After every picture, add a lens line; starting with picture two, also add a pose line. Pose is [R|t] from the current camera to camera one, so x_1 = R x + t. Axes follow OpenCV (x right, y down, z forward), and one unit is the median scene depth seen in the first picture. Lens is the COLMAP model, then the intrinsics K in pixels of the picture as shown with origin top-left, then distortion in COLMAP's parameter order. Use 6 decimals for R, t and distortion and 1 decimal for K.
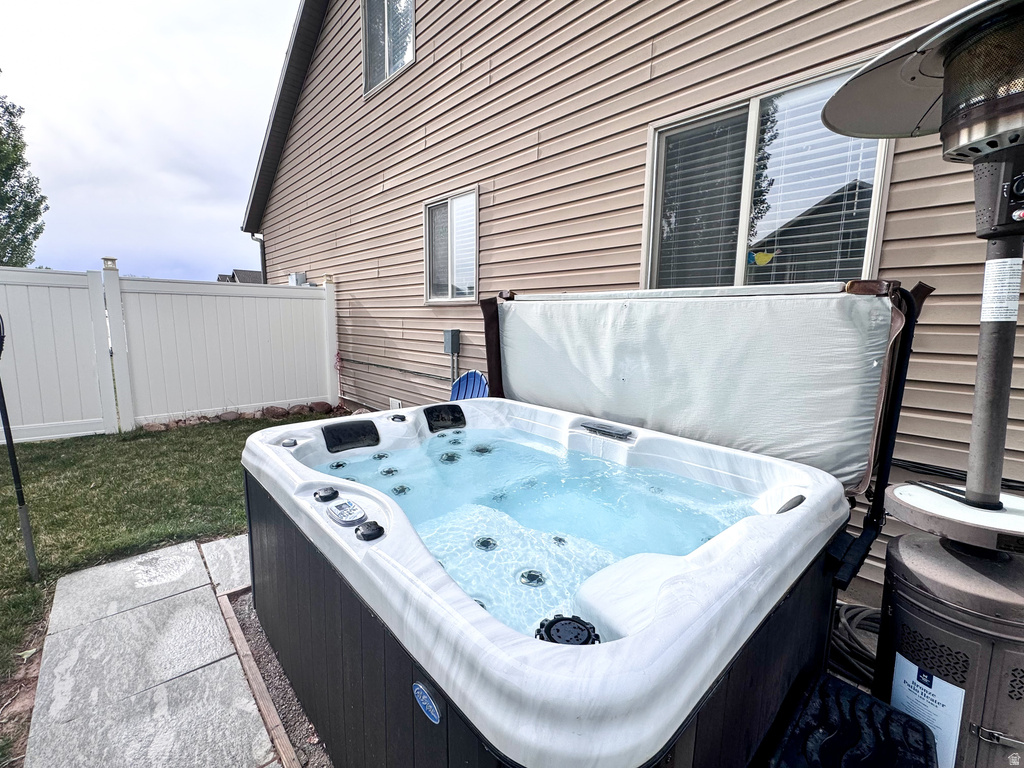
lens RADIAL K [[443.9, 0, 512.0], [0, 443.9, 384.0], [0, 0, 1]] dist [0.002051, 0.000346]
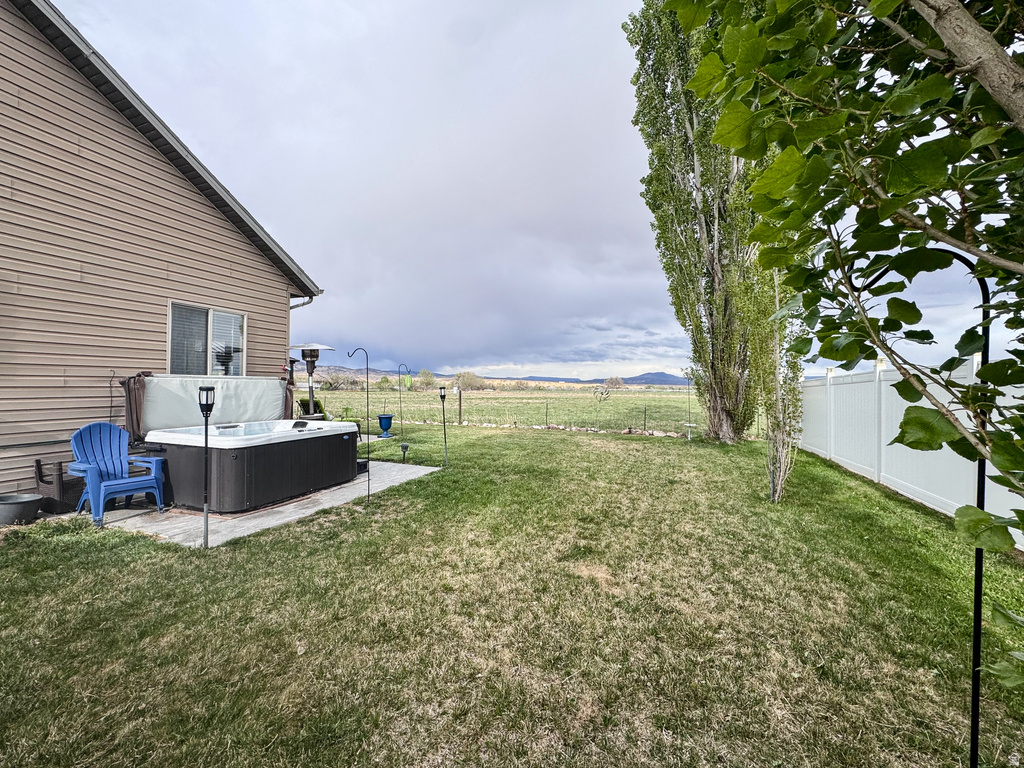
lens RADIAL K [[443.9, 0, 512.0], [0, 443.9, 384.0], [0, 0, 1]] dist [0.002051, 0.000346]
pose [[-0.458442, -0.020264, 0.888493, -1.993285], [0.111344, 0.990553, 0.080042, -0.121199], [-0.881722, 0.135623, -0.451855, 0.448589]]
